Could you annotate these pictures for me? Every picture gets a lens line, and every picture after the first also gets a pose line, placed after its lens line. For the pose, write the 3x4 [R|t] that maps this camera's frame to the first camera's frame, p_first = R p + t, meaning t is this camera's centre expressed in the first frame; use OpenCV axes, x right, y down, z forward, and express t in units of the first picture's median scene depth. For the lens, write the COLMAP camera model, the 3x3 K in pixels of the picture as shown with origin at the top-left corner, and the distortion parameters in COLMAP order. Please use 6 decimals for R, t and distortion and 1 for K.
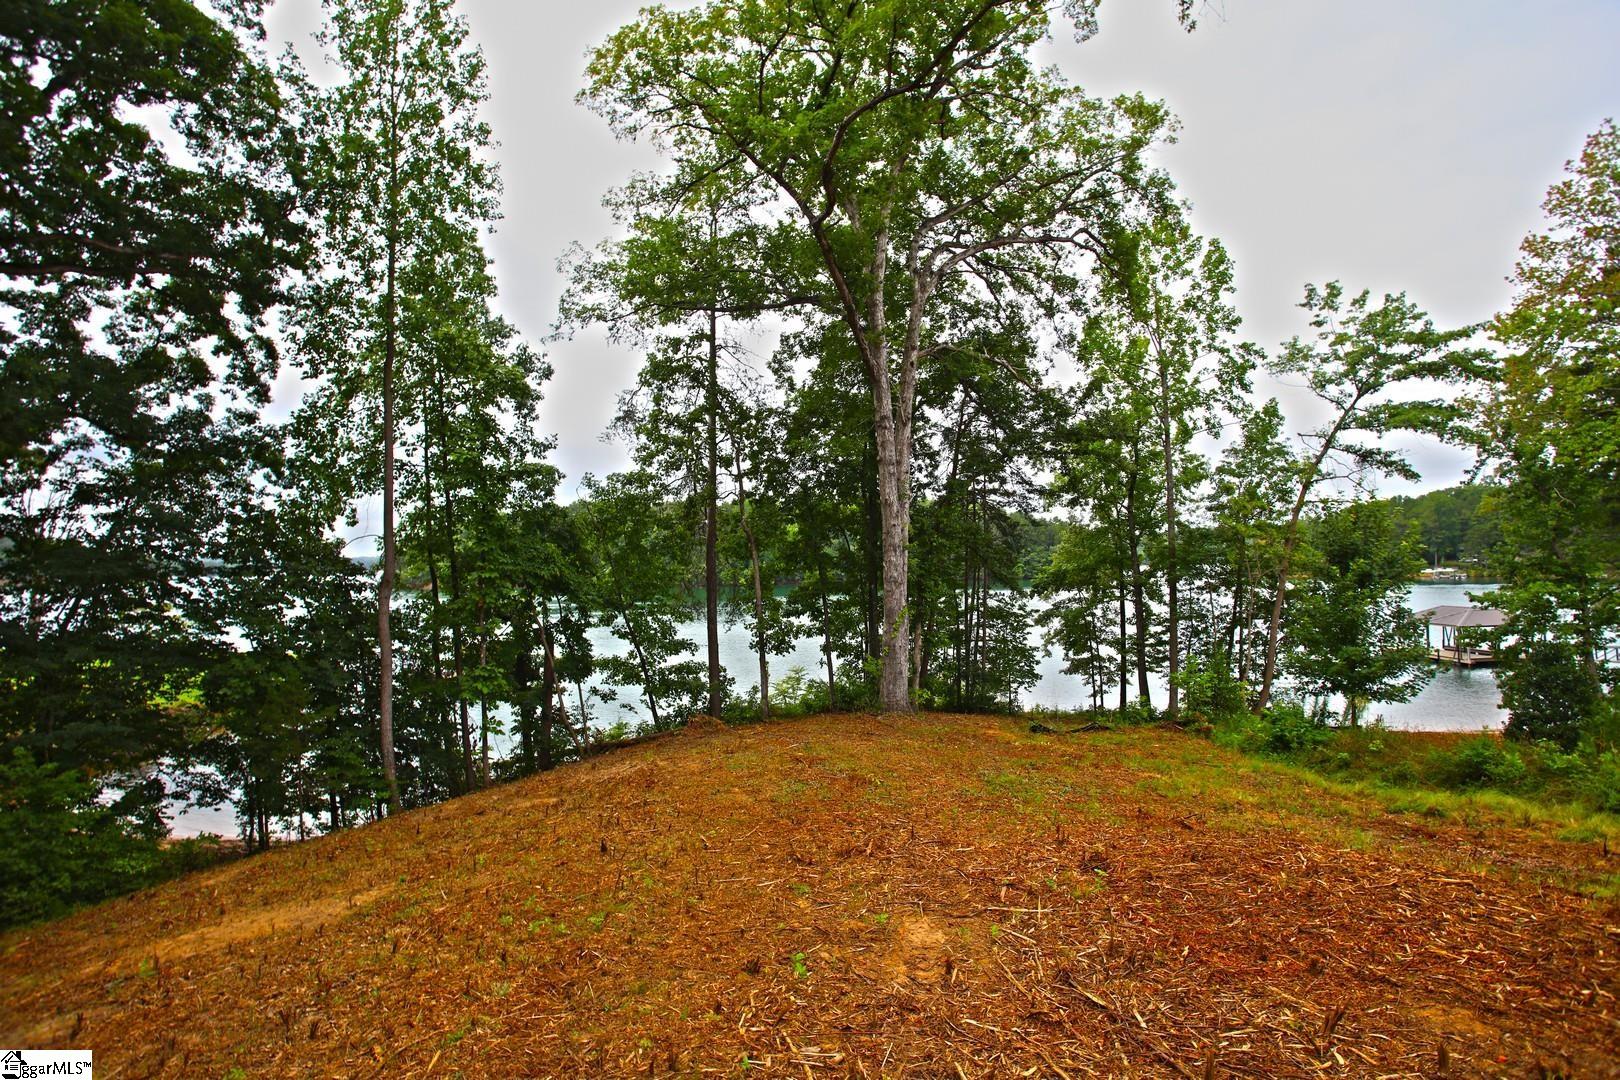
lens RADIAL K [[792.4, 0, 815.9], [0, 792.4, 543.9], [0, 0, 1]] dist [-0.063009, 0.030333]
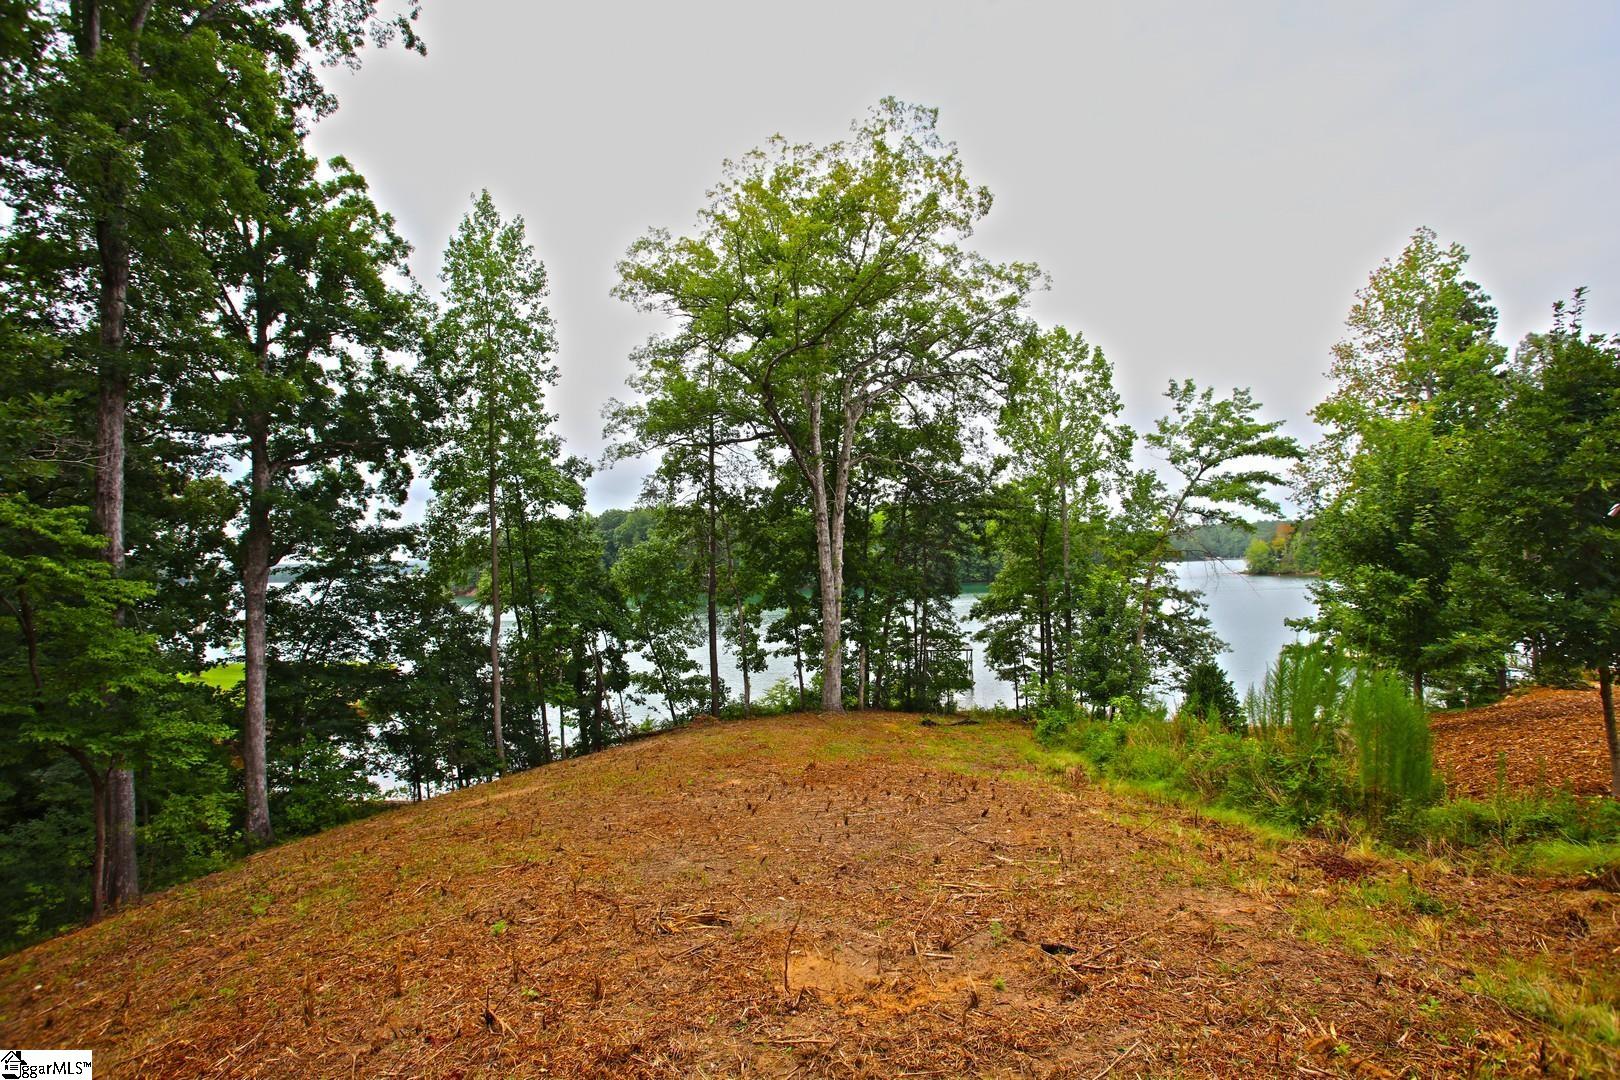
lens RADIAL K [[792.4, 0, 814.6], [0, 792.4, 542.1], [0, 0, 1]] dist [-0.063009, 0.030333]
pose [[0.999139, -0.012121, -0.039683, 0.106978], [0.012133, 0.999926, 0.000061, -0.086426], [0.039680, -0.000542, 0.999212, -0.393920]]
